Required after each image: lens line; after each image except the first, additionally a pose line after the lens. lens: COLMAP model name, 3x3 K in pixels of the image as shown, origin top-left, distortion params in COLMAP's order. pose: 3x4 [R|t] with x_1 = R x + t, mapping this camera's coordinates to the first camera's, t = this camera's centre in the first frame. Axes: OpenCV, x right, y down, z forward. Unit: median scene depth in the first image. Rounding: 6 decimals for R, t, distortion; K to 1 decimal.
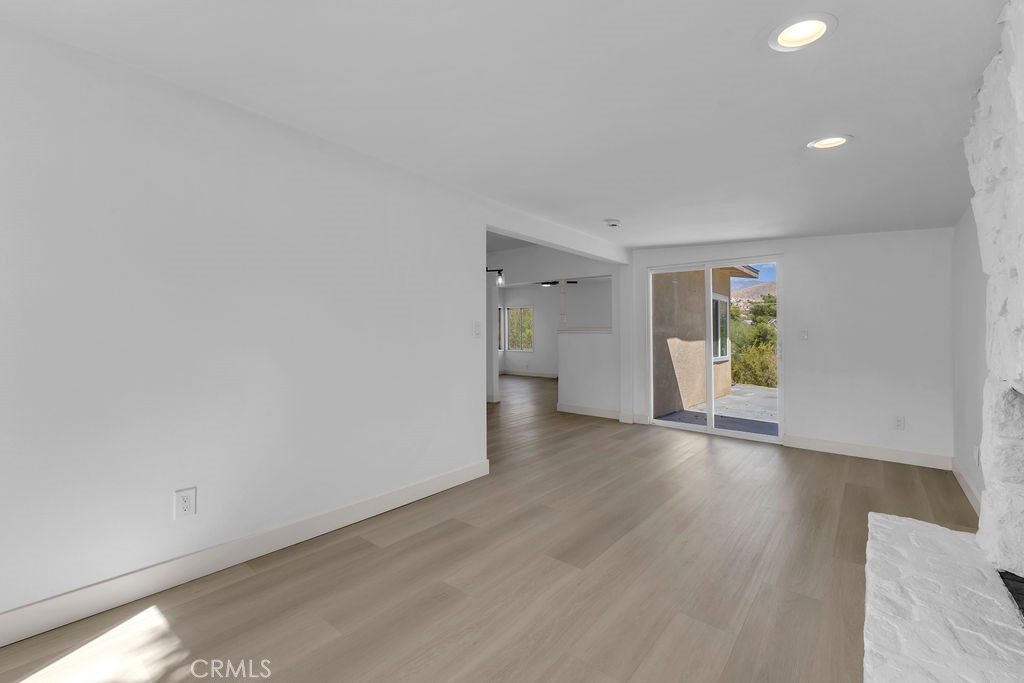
lens RADIAL K [[445.4, 0, 511.0], [0, 445.4, 321.0], [0, 0, 1]] dist [0.006057, -0.000320]
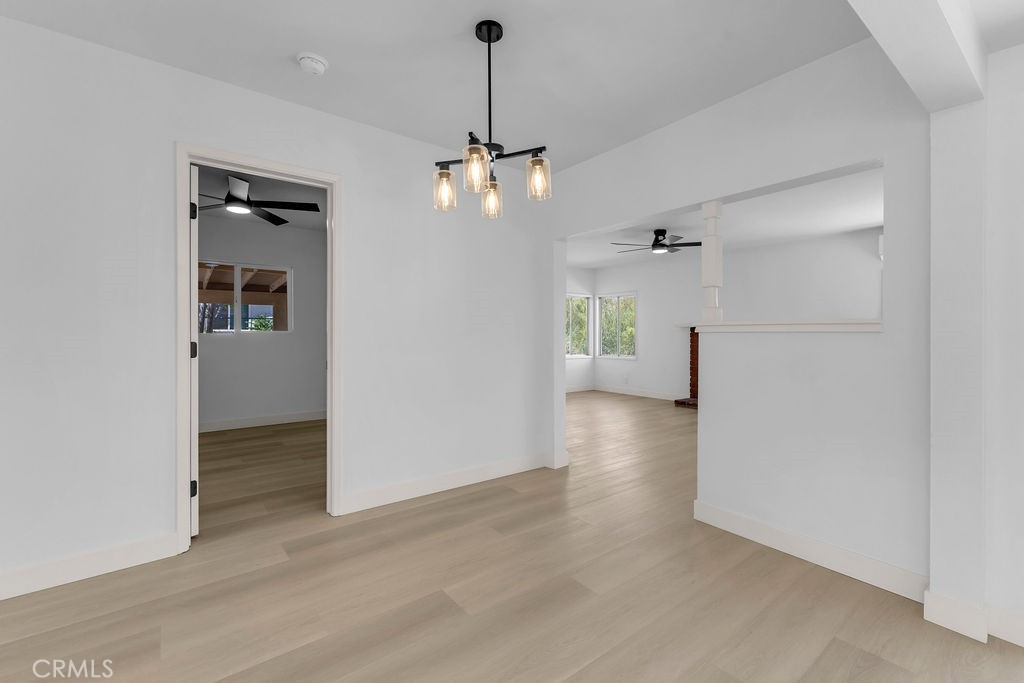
lens RADIAL K [[445.4, 0, 511.0], [0, 445.4, 321.0], [0, 0, 1]] dist [0.006057, -0.000320]
pose [[0.975048, 0.000242, -0.221994, 0.014338], [0.000525, 0.999994, 0.003396, 0.007697], [0.221993, -0.003428, 0.975042, 0.295509]]
